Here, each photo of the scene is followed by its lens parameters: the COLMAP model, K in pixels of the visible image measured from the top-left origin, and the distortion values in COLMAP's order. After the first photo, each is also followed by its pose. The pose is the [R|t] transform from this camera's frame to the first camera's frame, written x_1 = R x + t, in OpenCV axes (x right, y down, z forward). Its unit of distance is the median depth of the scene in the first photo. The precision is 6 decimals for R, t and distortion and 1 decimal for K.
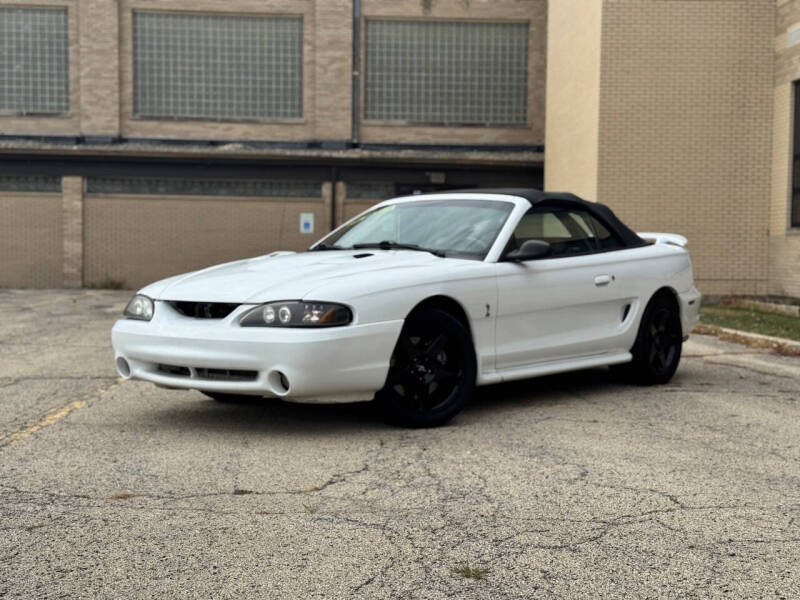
lens RADIAL K [[1139.3, 0, 404.8], [0, 1139.3, 301.6], [0, 0, 1]] dist [0.134231, -0.078727]
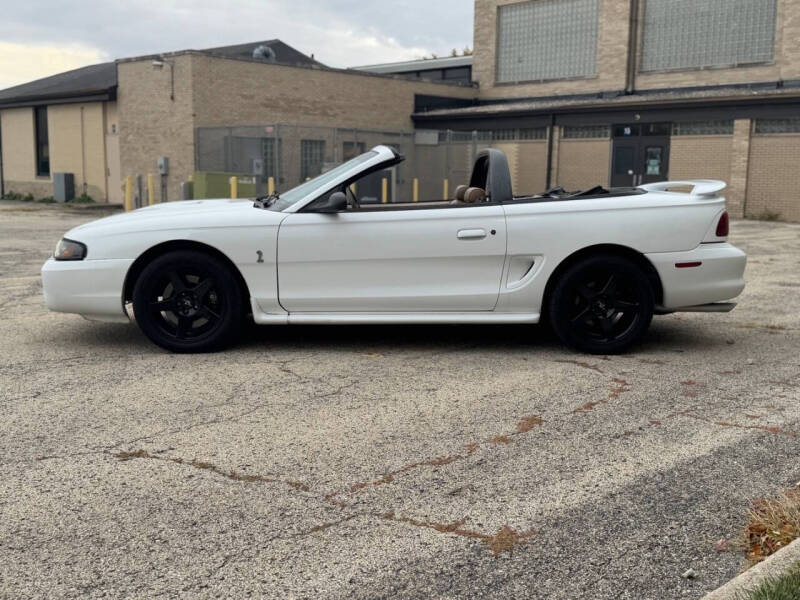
lens RADIAL K [[929.3, 0, 398.8], [0, 929.3, 305.5], [0, 0, 1]] dist [0.196904, -0.446272]
pose [[0.663159, 0.102549, -0.741421, 0.195176], [-0.037261, 0.993865, 0.104137, -0.010396], [0.747551, -0.041433, 0.662911, 0.116633]]
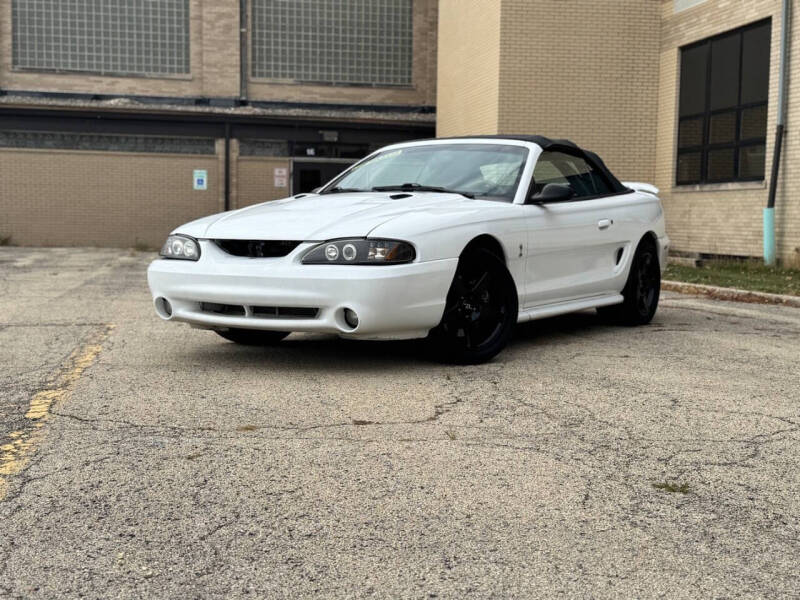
lens RADIAL K [[1104.1, 0, 400.0], [0, 1104.1, 300.0], [0, 0, 1]] dist [0.196885, -0.432077]
pose [[0.991696, -0.006778, 0.128422, -0.038049], [0.002447, 0.999424, 0.033851, 0.004248], [-0.128577, -0.033256, 0.991142, 0.005871]]
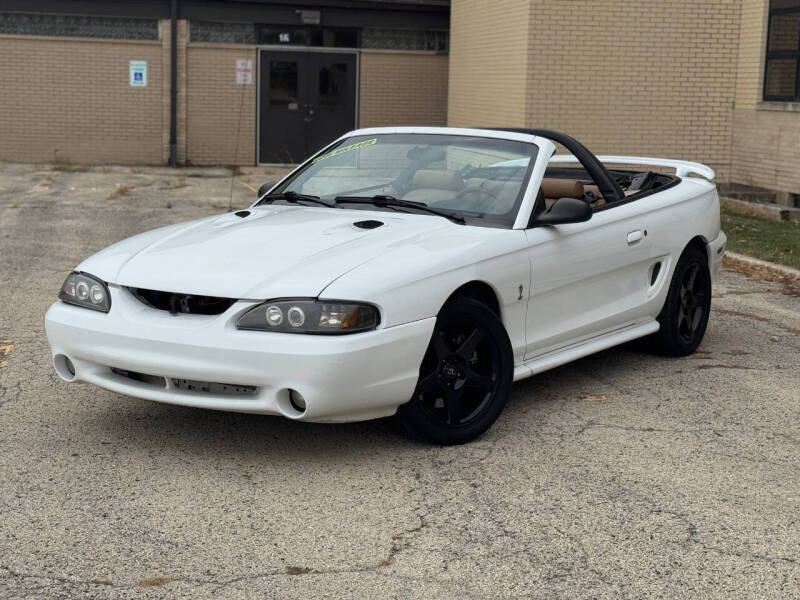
lens RADIAL K [[1457.3, 0, 400.0], [0, 1457.3, 300.0], [0, 0, 1]] dist [0.193317, -0.255169]
pose [[0.992641, -0.001680, 0.121086, -0.031932], [-0.010898, 0.994607, 0.103140, -0.021635], [-0.120607, -0.103700, 0.987269, -0.002707]]
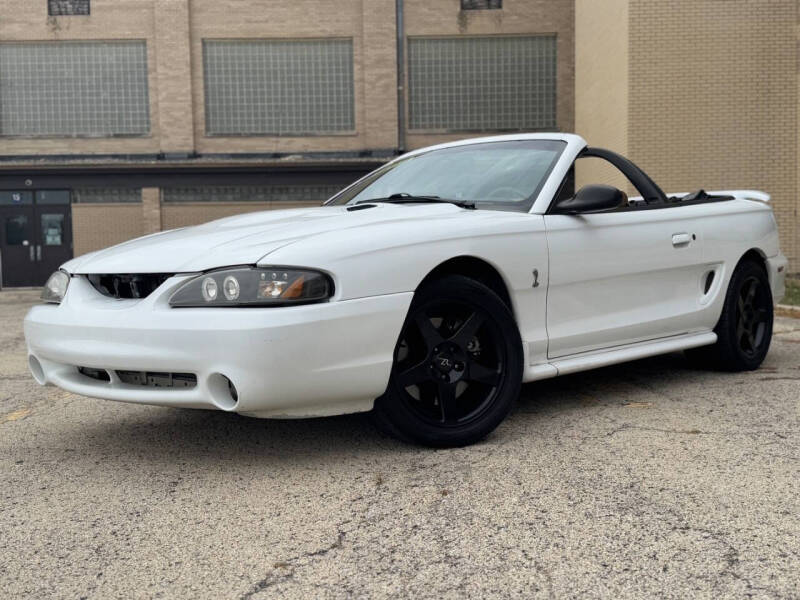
lens RADIAL K [[929.3, 0, 398.8], [0, 929.3, 305.5], [0, 0, 1]] dist [0.196904, -0.446272]
pose [[0.997838, -0.027042, -0.059897, 0.005048], [0.027696, 0.999565, 0.010118, 0.003838], [0.059597, -0.011755, 0.998153, 0.094310]]
